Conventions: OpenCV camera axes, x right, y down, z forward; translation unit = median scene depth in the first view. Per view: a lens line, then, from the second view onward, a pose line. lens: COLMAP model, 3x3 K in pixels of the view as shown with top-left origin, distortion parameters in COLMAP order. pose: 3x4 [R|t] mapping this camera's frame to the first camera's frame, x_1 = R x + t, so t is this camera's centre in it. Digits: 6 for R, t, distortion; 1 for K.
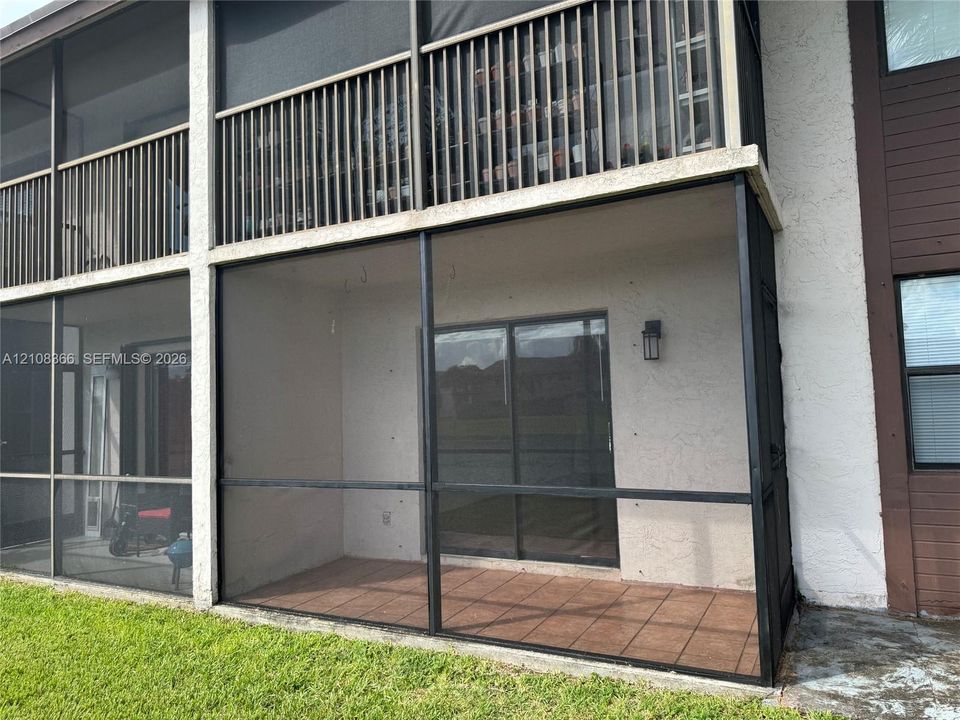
lens RADIAL K [[691.7, 0, 477.7], [0, 691.7, 371.4], [0, 0, 1]] dist [0.062555, -0.076381]
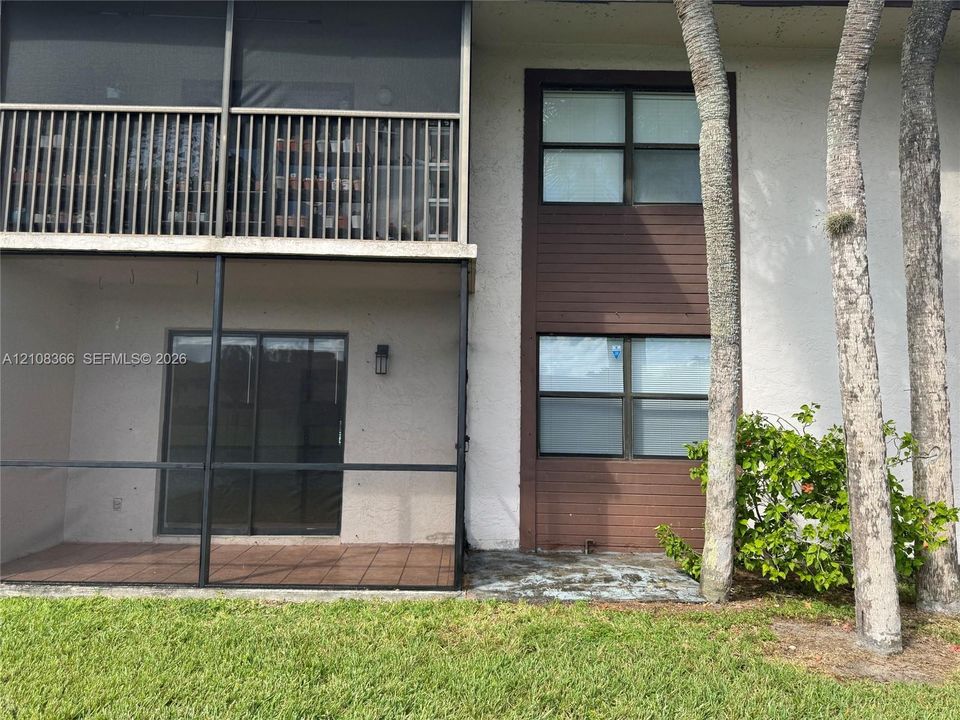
lens RADIAL K [[691.7, 0, 477.7], [0, 691.7, 371.4], [0, 0, 1]] dist [0.062555, -0.076381]
pose [[0.876226, 0.077653, 0.475603, -0.245591], [-0.068881, 0.996980, -0.035877, 0.014522], [-0.476953, -0.001323, 0.878928, -0.289539]]
